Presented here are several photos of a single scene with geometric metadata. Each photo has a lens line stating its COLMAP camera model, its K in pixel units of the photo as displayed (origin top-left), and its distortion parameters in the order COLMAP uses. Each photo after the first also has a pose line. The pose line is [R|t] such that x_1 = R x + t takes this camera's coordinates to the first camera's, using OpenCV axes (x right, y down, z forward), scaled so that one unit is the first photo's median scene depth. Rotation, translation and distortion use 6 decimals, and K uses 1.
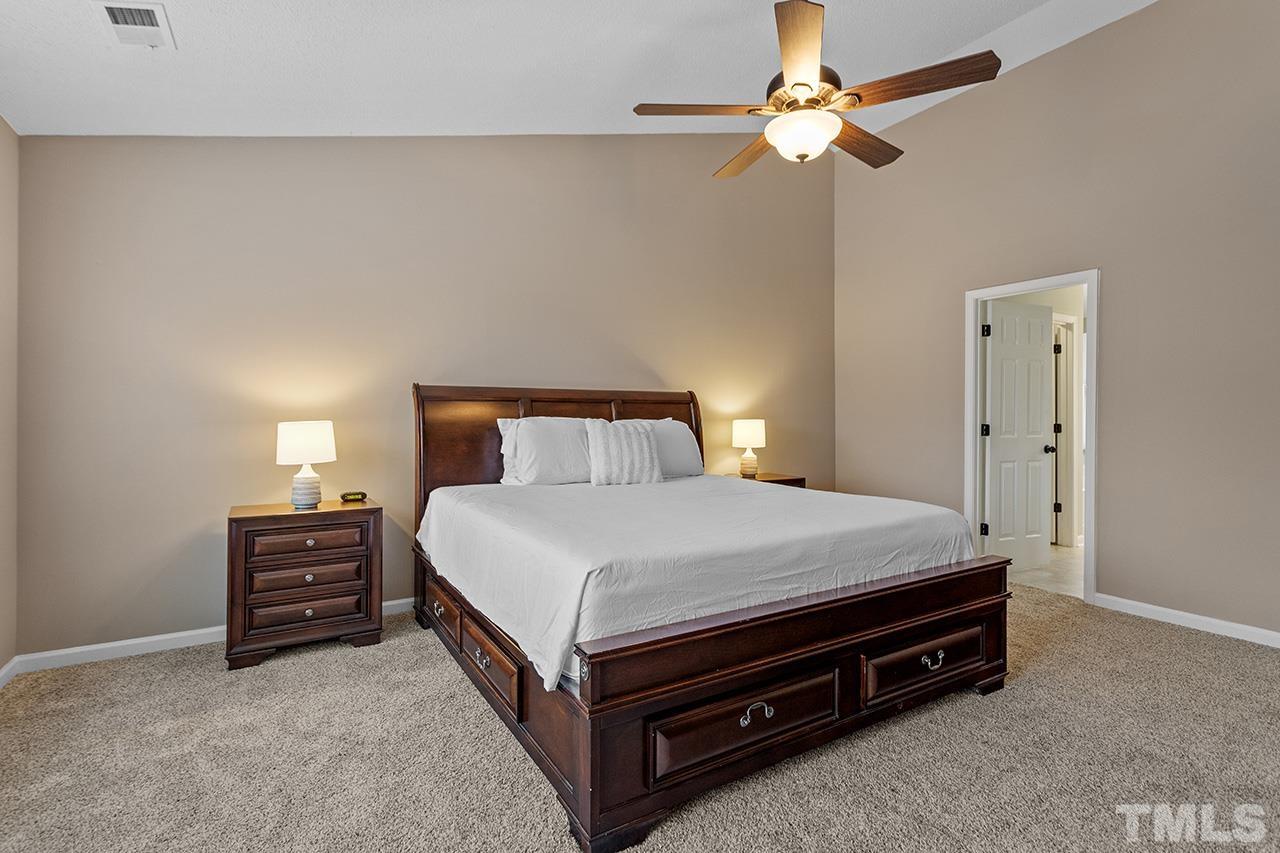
lens RADIAL K [[551.5, 0, 637.3], [0, 551.5, 430.6], [0, 0, 1]] dist [-0.000691, 0.000029]
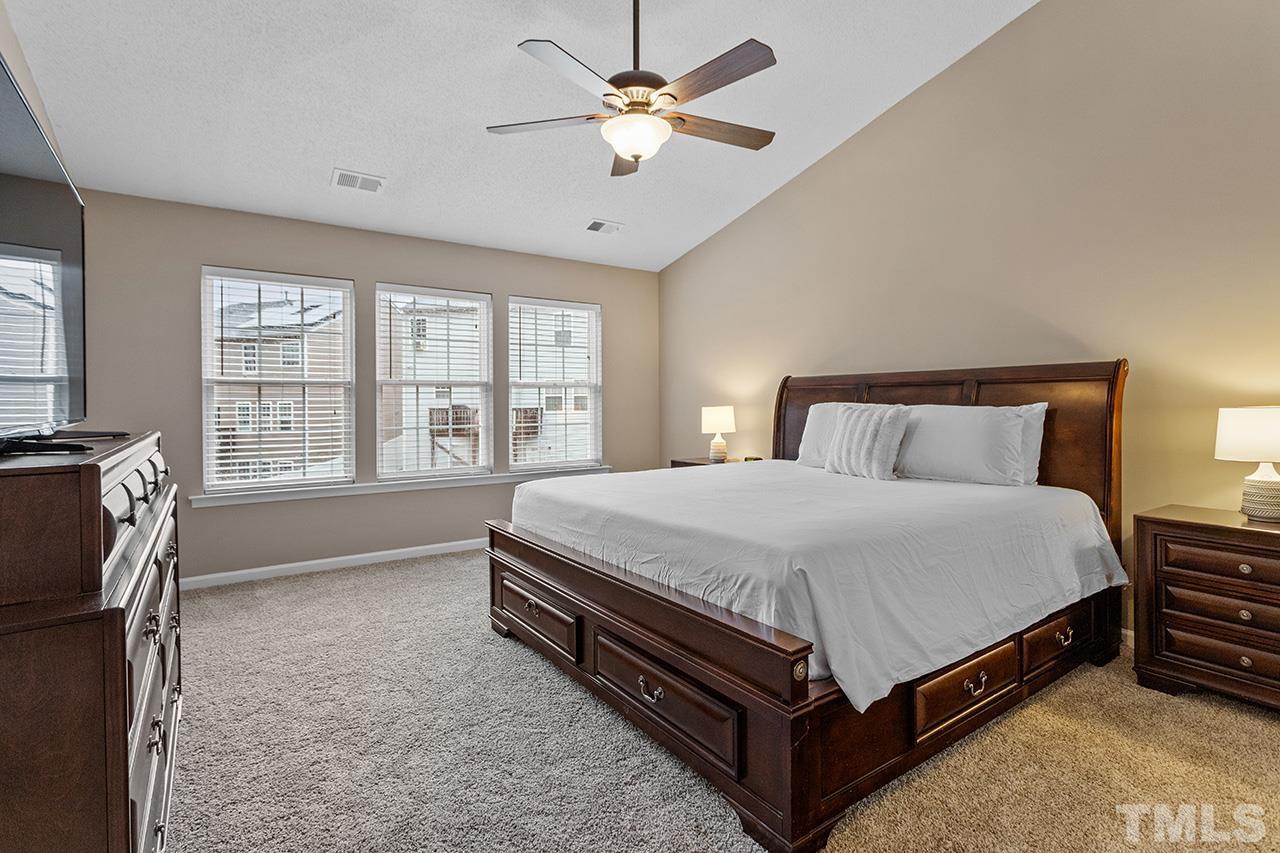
lens RADIAL K [[602.8, 0, 634.3], [0, 602.8, 419.9], [0, 0, 1]] dist [0.002962, 0.000673]
pose [[0.093225, 0.021604, -0.995411, 1.285676], [-0.016465, 0.999661, 0.020155, -0.012996], [0.995509, 0.014510, 0.093550, 0.787965]]
